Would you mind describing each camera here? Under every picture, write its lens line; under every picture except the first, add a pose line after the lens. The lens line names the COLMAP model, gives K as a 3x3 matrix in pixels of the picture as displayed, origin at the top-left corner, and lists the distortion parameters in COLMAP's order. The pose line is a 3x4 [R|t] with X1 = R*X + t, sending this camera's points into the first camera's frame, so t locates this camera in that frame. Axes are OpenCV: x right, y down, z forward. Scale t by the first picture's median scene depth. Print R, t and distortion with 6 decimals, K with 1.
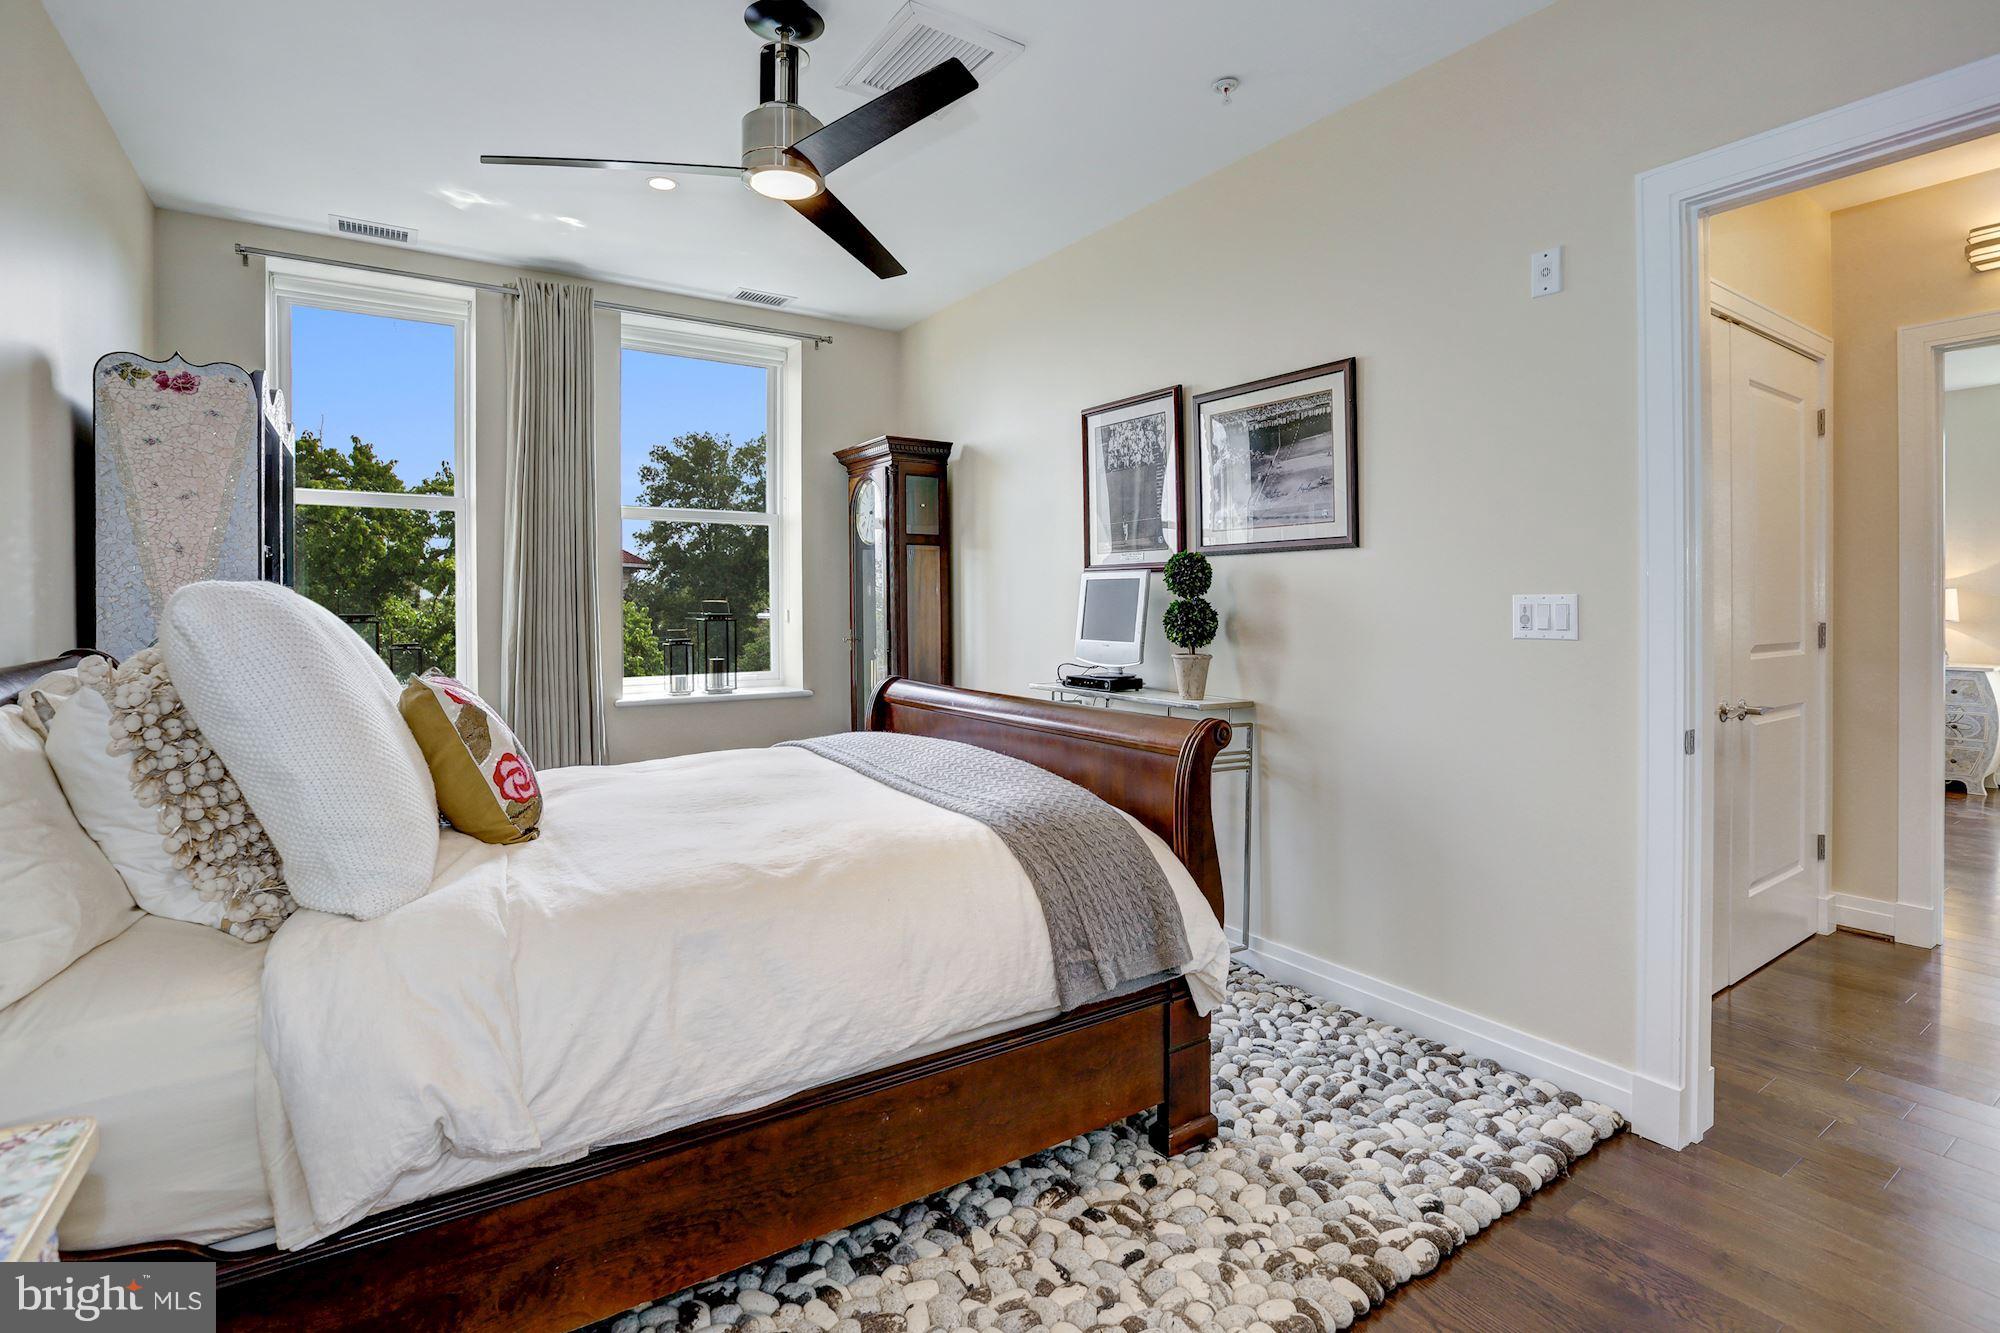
lens RADIAL K [[944.1, 0, 1005.3], [0, 944.1, 618.4], [0, 0, 1]] dist [-0.023532, 0.000434]
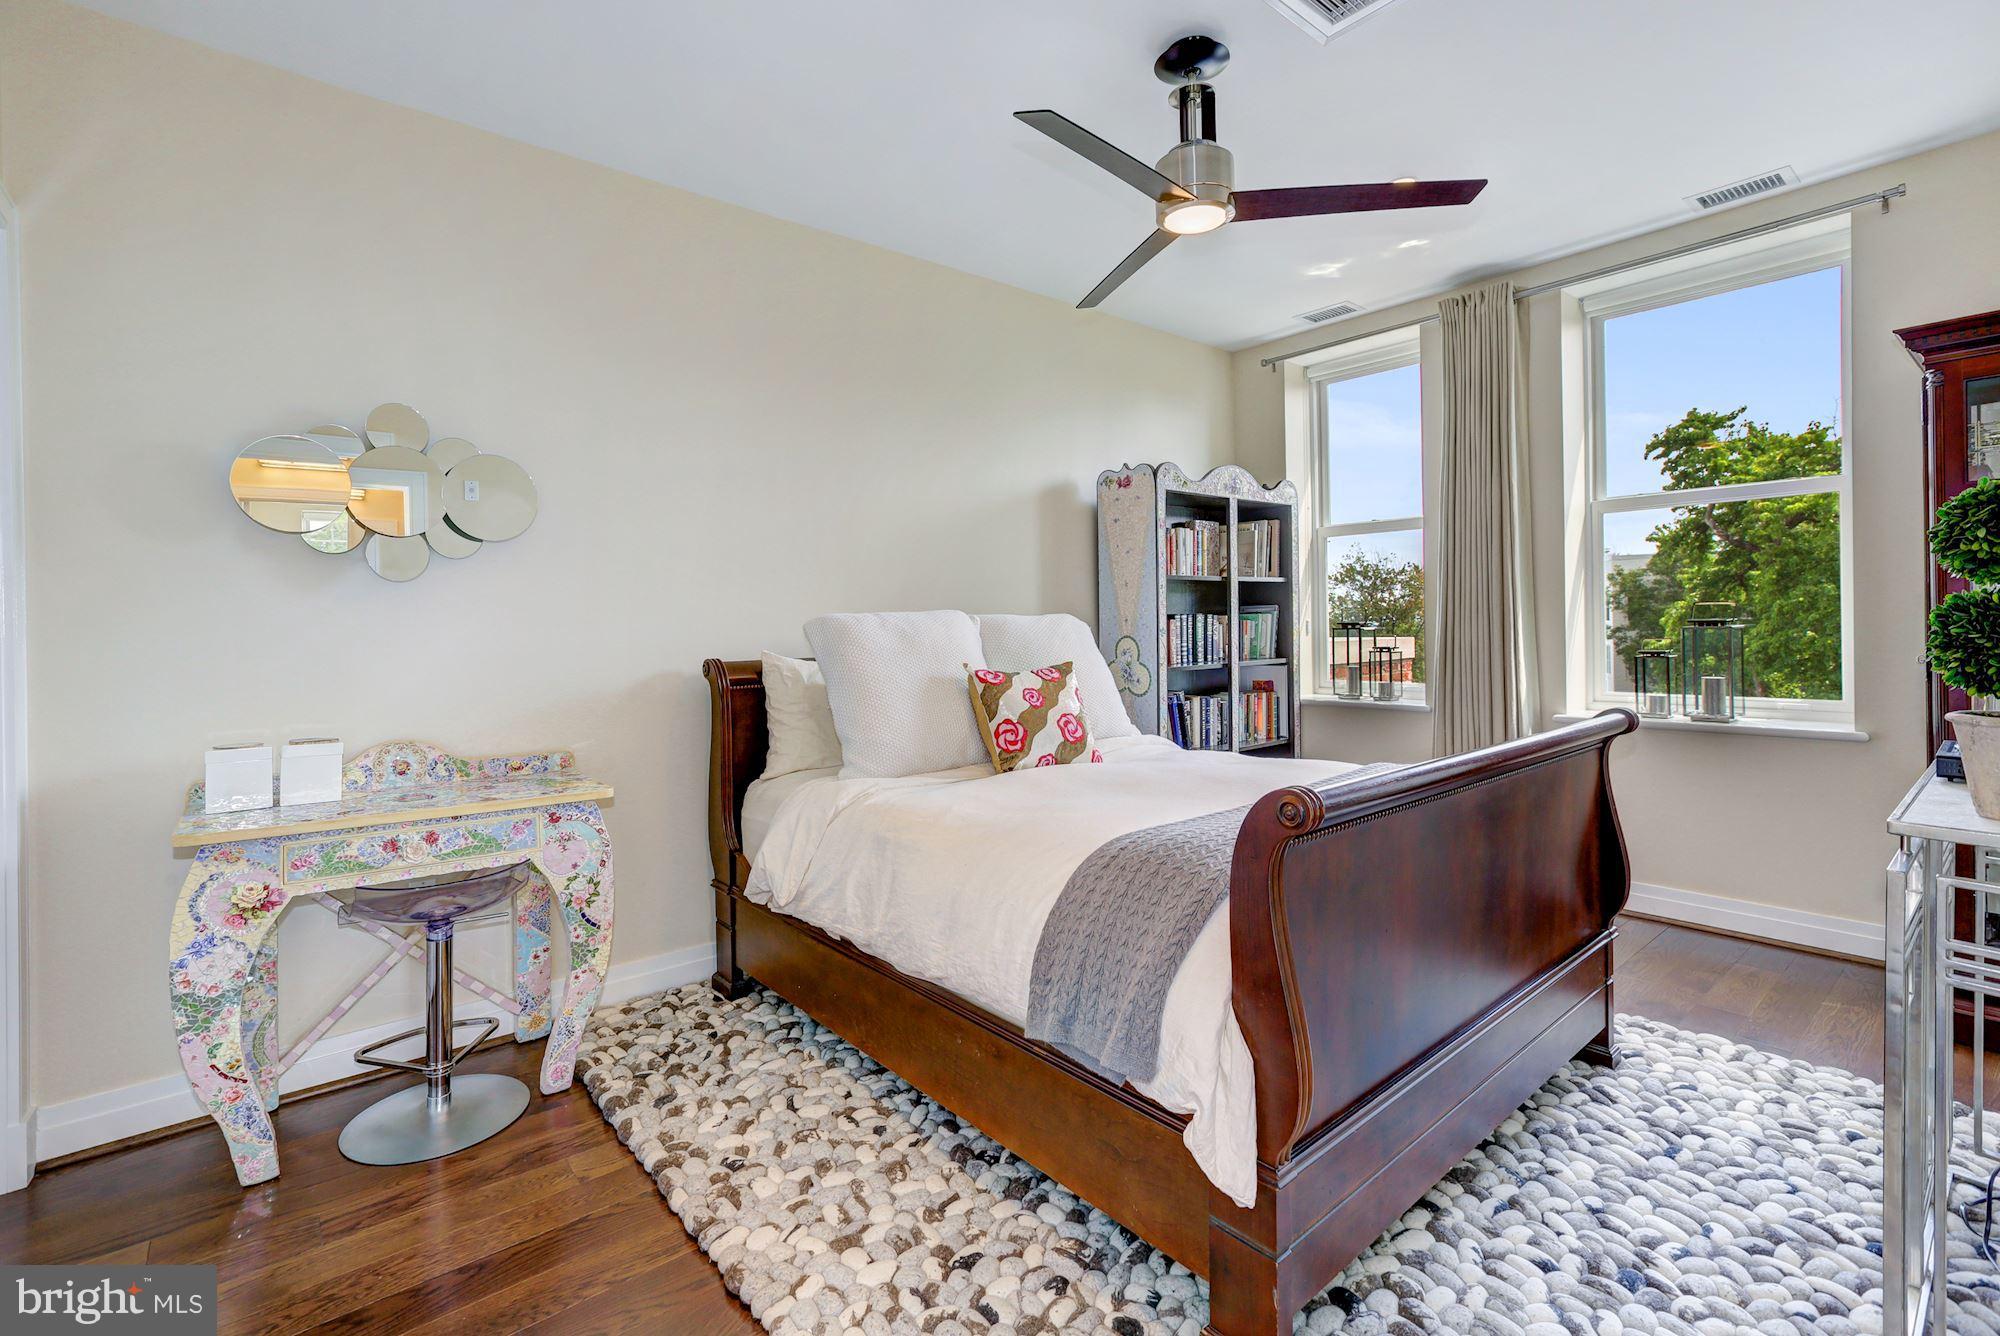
lens RADIAL K [[903.3, 0, 1009.4], [0, 903.3, 641.1], [0, 0, 1]] dist [-0.001050, 0.000660]
pose [[0.115520, 0.027258, -0.992931, 0.927538], [0.004329, 0.999600, 0.027945, -0.024941], [0.993296, -0.007527, 0.115356, 0.825117]]
